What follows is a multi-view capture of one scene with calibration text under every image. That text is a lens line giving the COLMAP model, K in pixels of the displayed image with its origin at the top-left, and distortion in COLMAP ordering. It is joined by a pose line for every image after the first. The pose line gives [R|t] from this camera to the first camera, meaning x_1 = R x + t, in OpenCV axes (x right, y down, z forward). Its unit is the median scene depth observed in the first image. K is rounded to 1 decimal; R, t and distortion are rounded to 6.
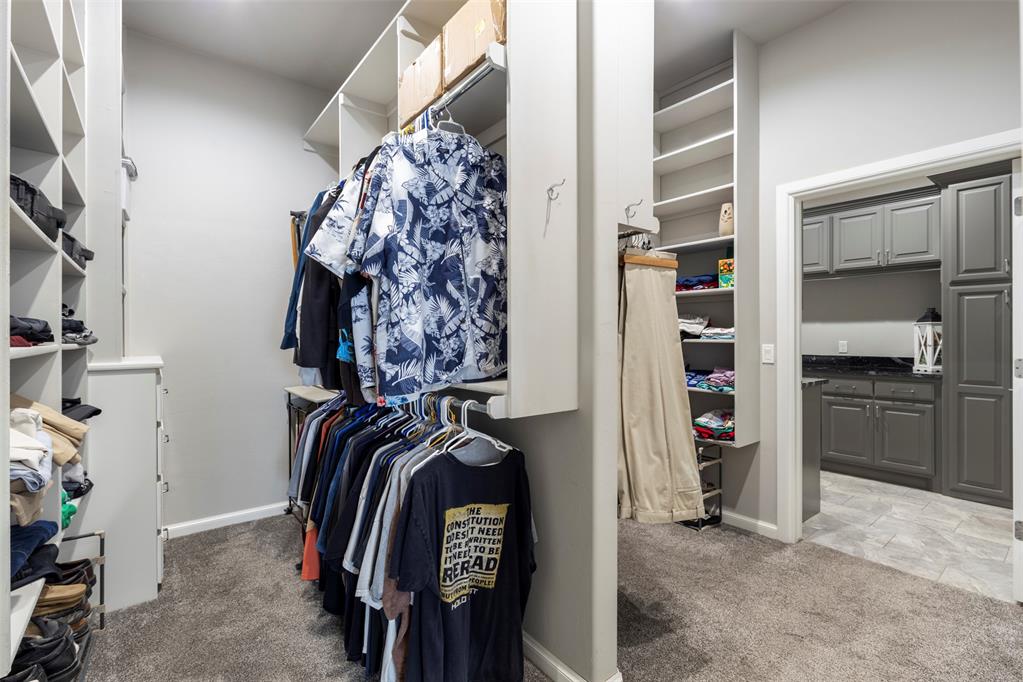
lens RADIAL K [[455.0, 0, 513.8], [0, 455.0, 337.8], [0, 0, 1]] dist [-0.000519, -0.001091]
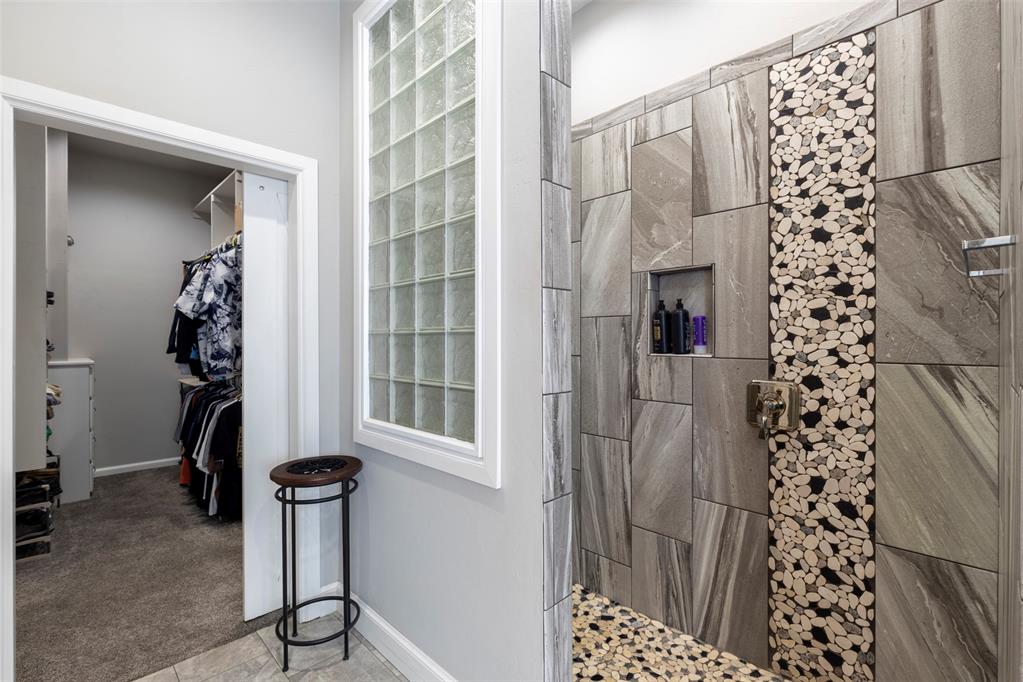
lens RADIAL K [[455.0, 0, 509.0], [0, 455.0, 343.2], [0, 0, 1]] dist [-0.000519, -0.001091]
pose [[0.993548, 0.001444, 0.113403, 0.841638], [-0.001650, 0.999997, 0.001725, -0.028665], [-0.113400, -0.001901, 0.993548, -1.255290]]
